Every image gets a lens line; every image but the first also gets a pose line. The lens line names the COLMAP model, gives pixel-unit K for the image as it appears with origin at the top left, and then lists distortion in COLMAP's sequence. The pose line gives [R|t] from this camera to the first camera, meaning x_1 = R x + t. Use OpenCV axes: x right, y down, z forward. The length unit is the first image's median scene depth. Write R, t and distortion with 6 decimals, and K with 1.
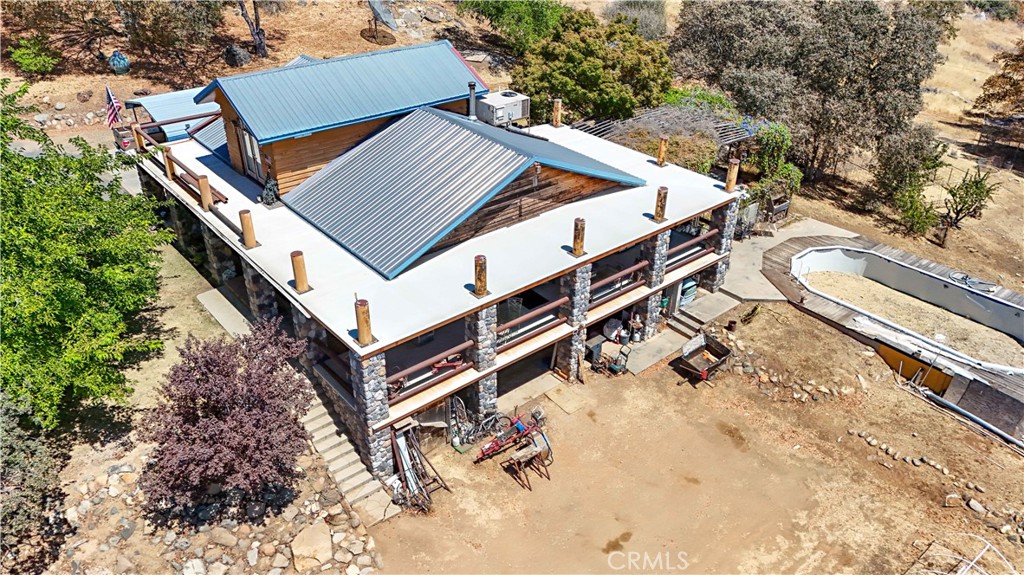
lens RADIAL K [[750.1, 0, 511.9], [0, 750.1, 287.6], [0, 0, 1]] dist [0.076399, -0.068367]
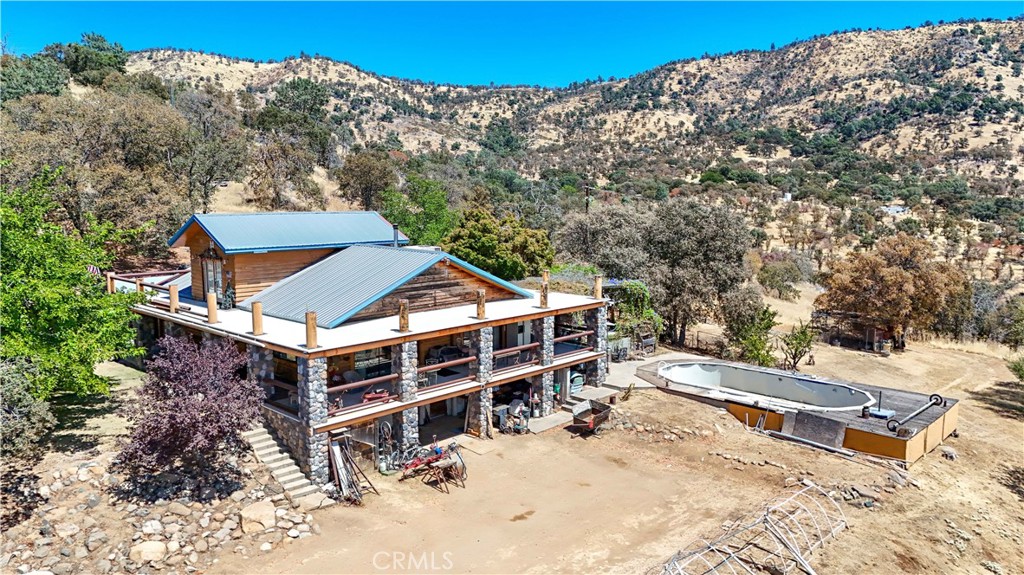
lens RADIAL K [[750.1, 0, 511.9], [0, 750.1, 288.3], [0, 0, 1]] dist [0.076399, -0.068367]
pose [[0.993443, -0.024297, 0.111717, 0.000041], [0.066860, 0.916111, -0.395310, 0.384682], [-0.092740, 0.400187, 0.911729, -0.172432]]
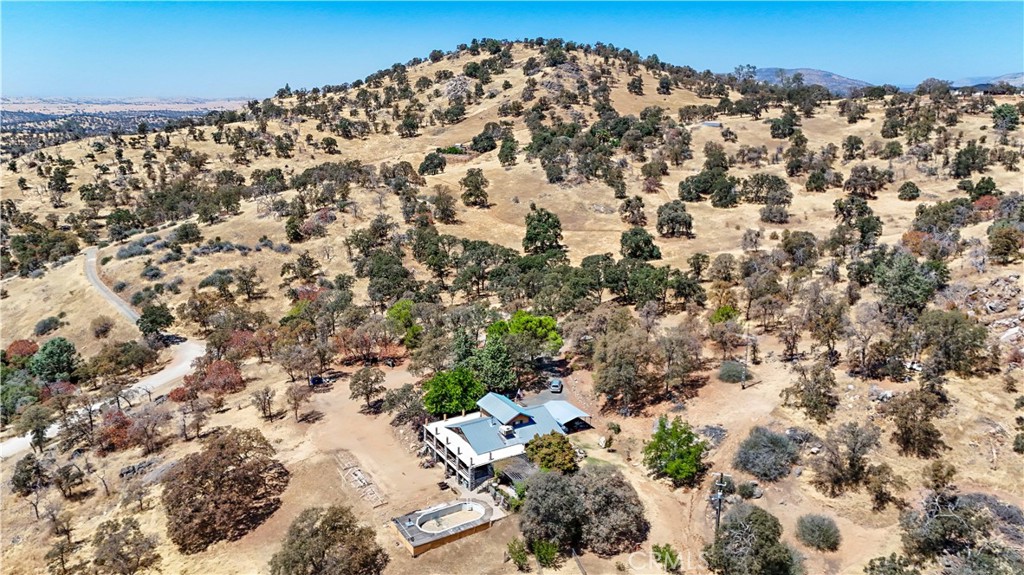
lens RADIAL K [[750.1, 0, 512.1], [0, 750.1, 292.1], [0, 0, 1]] dist [0.076399, -0.068367]
pose [[-0.151889, 0.245489, -0.957426, 4.213750], [-0.519602, 0.804181, 0.288628, -2.332487], [0.840799, 0.541320, 0.005410, 0.736140]]
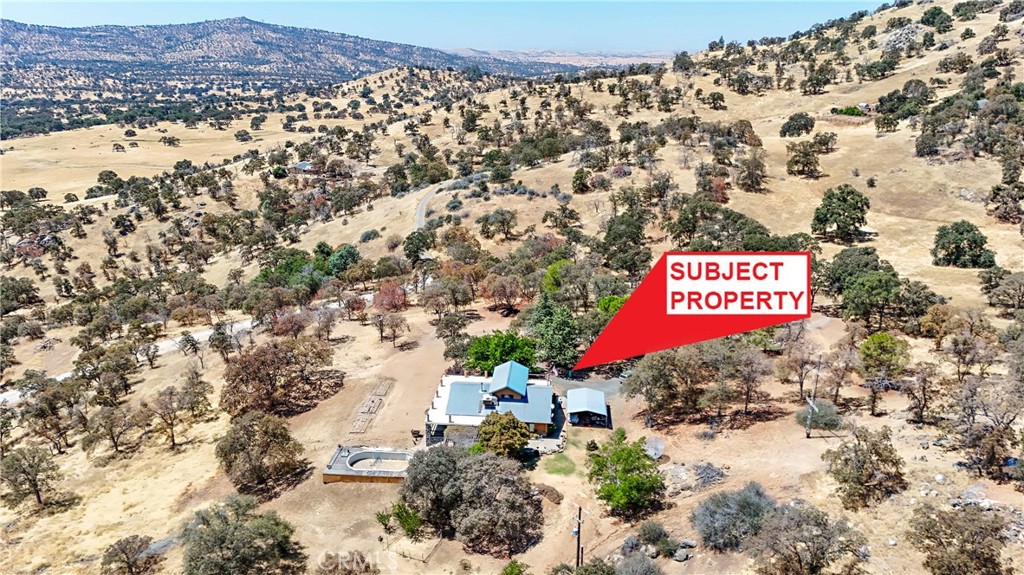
lens RADIAL K [[750.1, 0, 510.7], [0, 750.1, 288.2], [0, 0, 1]] dist [0.076399, -0.068367]
pose [[-0.703864, 0.207525, -0.679344, 2.791496], [-0.381776, 0.695979, 0.608162, -3.529133], [0.599018, 0.687420, -0.410647, 2.658901]]
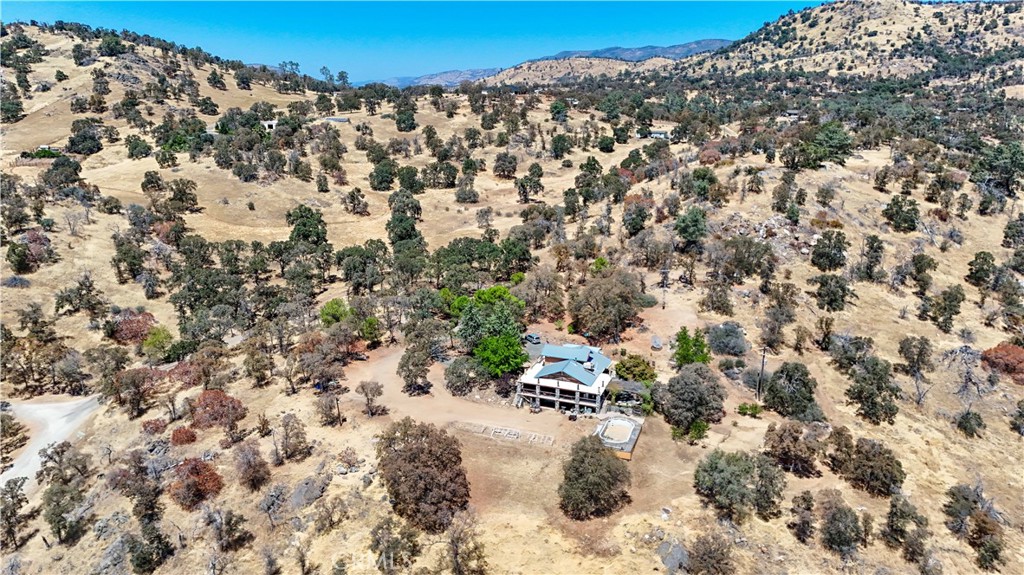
lens RADIAL K [[750.1, 0, 511.8], [0, 750.1, 288.4], [0, 0, 1]] dist [0.076399, -0.068367]
pose [[0.497124, 0.217161, -0.840065, 4.418383], [-0.457408, 0.888309, -0.041047, -0.303136], [0.737323, 0.404657, 0.540931, -2.618540]]
